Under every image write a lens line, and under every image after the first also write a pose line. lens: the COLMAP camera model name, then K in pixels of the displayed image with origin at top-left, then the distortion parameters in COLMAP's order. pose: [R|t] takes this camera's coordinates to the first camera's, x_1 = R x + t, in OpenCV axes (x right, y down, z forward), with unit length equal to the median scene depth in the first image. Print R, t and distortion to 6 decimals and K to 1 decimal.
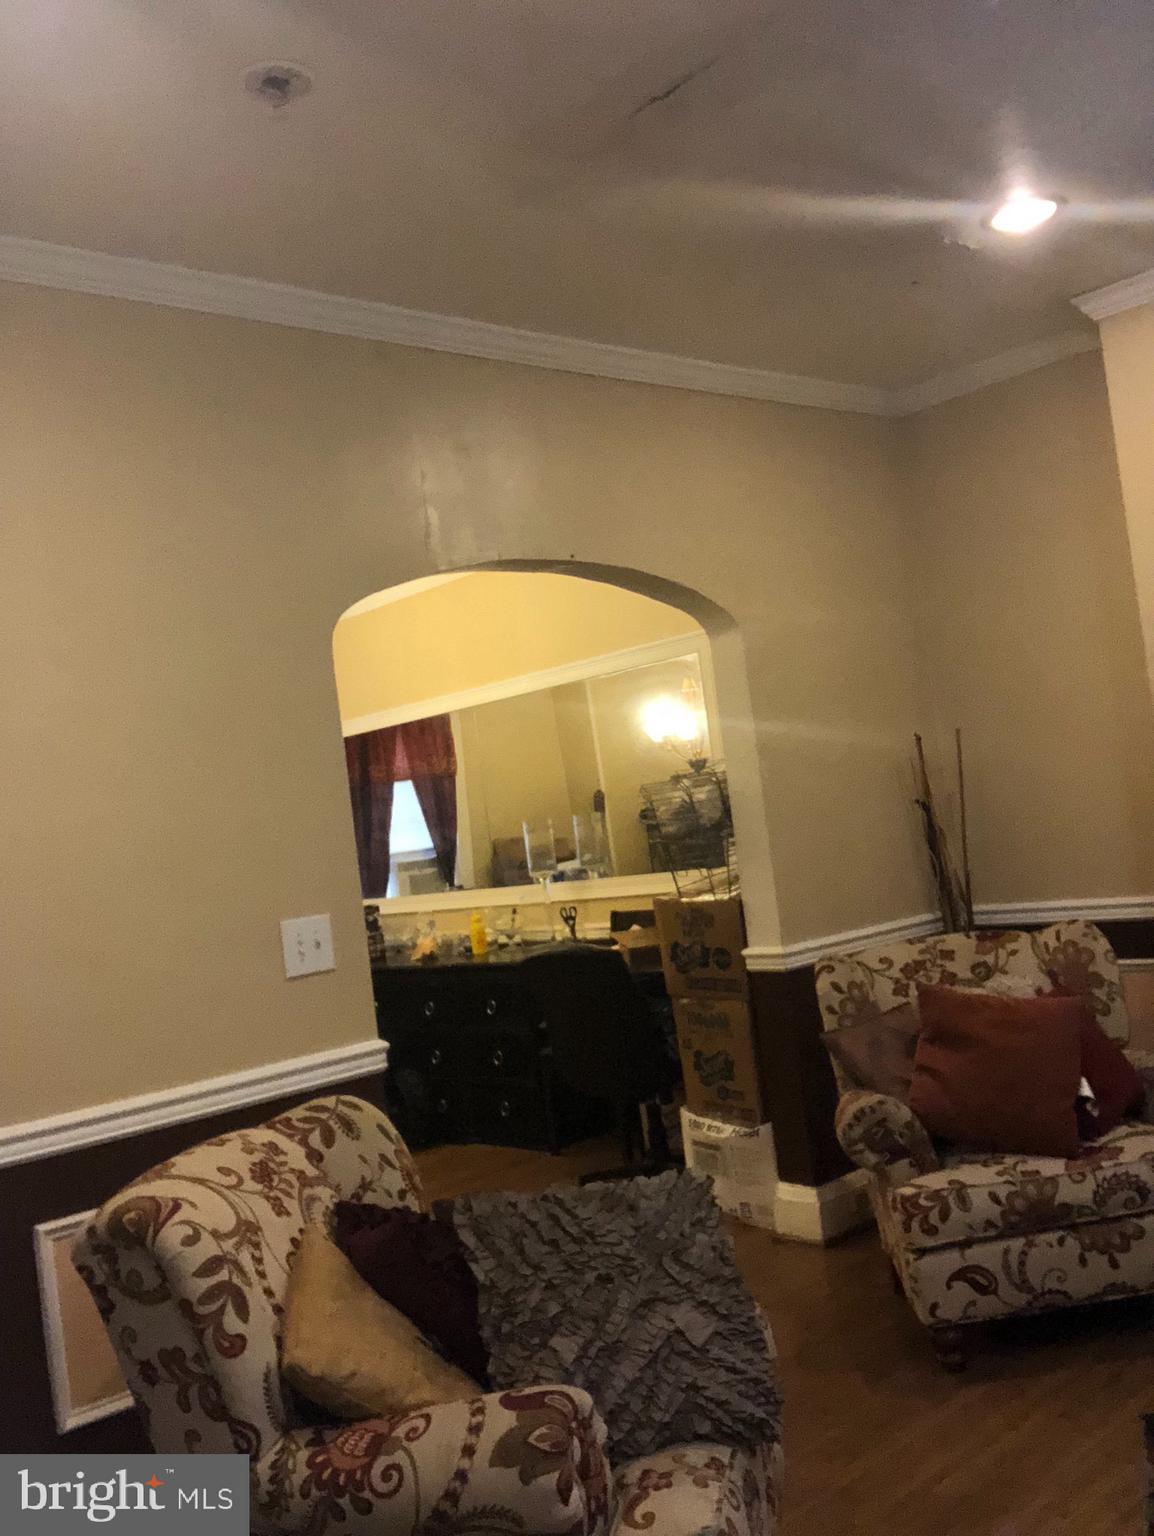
lens RADIAL K [[1437.7, 0, 568.3], [0, 1437.7, 769.3], [0, 0, 1]] dist [0.100263, -0.216212]
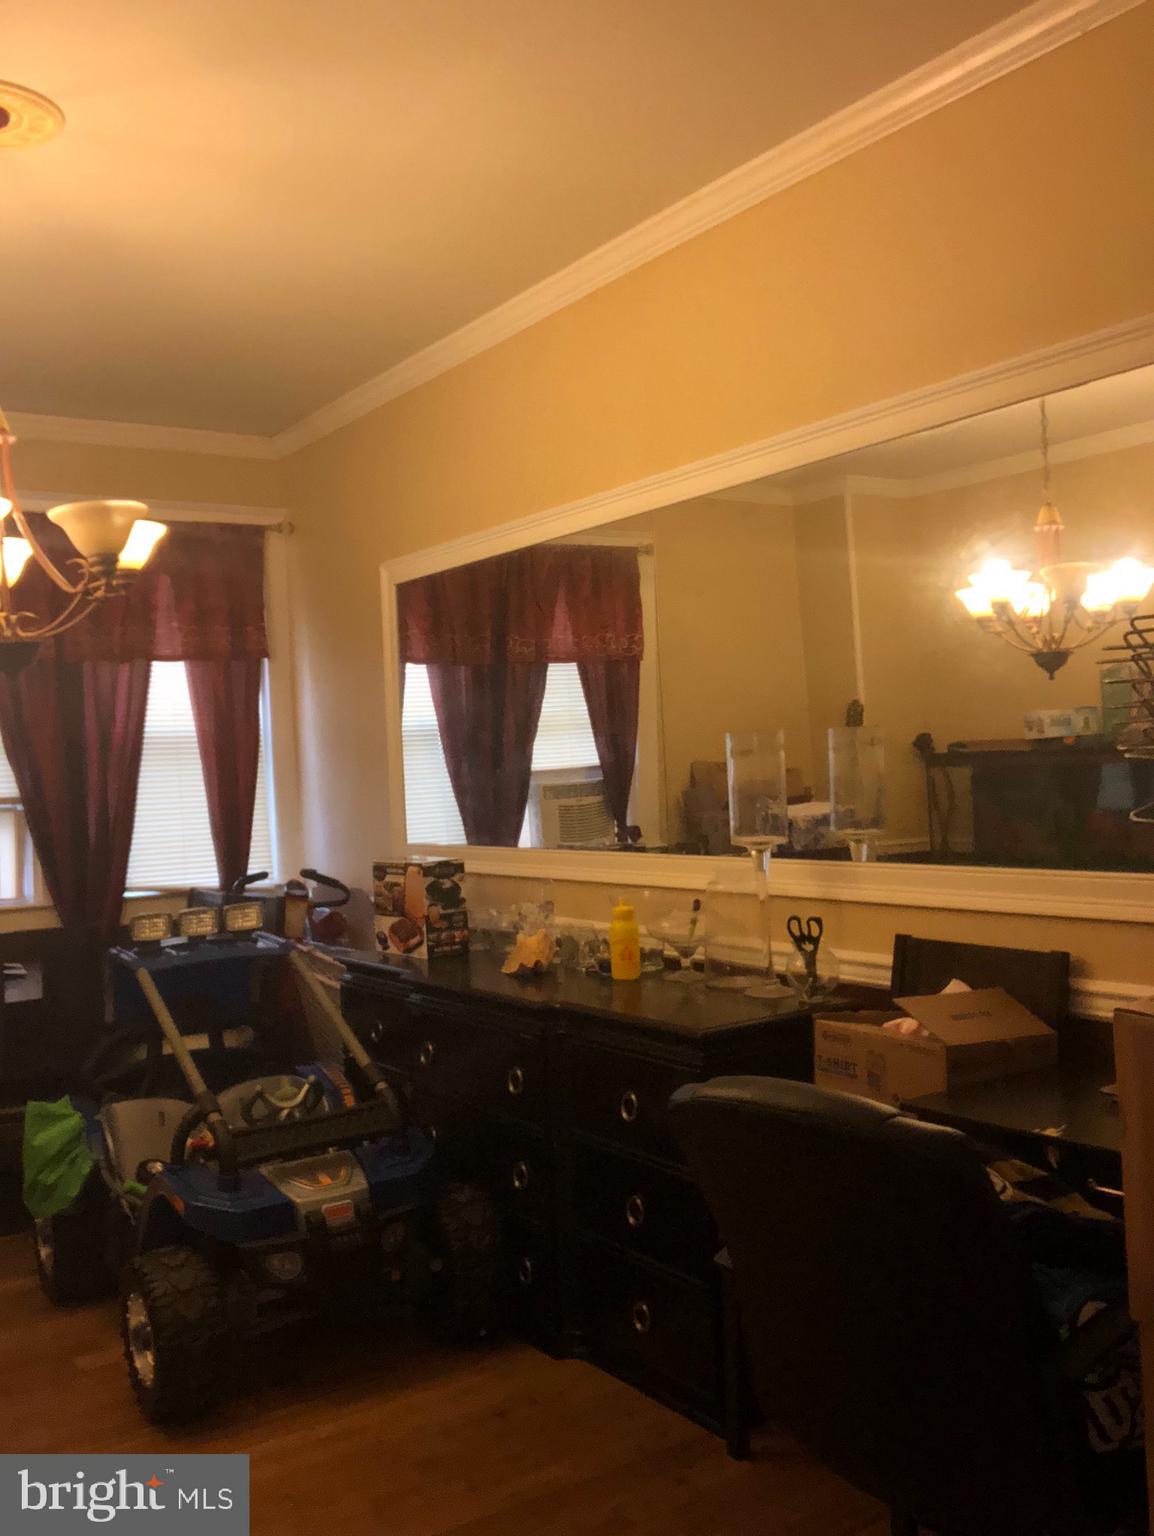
lens RADIAL K [[1437.7, 0, 568.3], [0, 1437.7, 769.3], [0, 0, 1]] dist [0.100263, -0.216212]
pose [[0.984685, 0.082562, -0.153556, -0.007529], [-0.073606, 0.995288, 0.063126, 0.020829], [0.158044, -0.050857, 0.986122, 0.478884]]
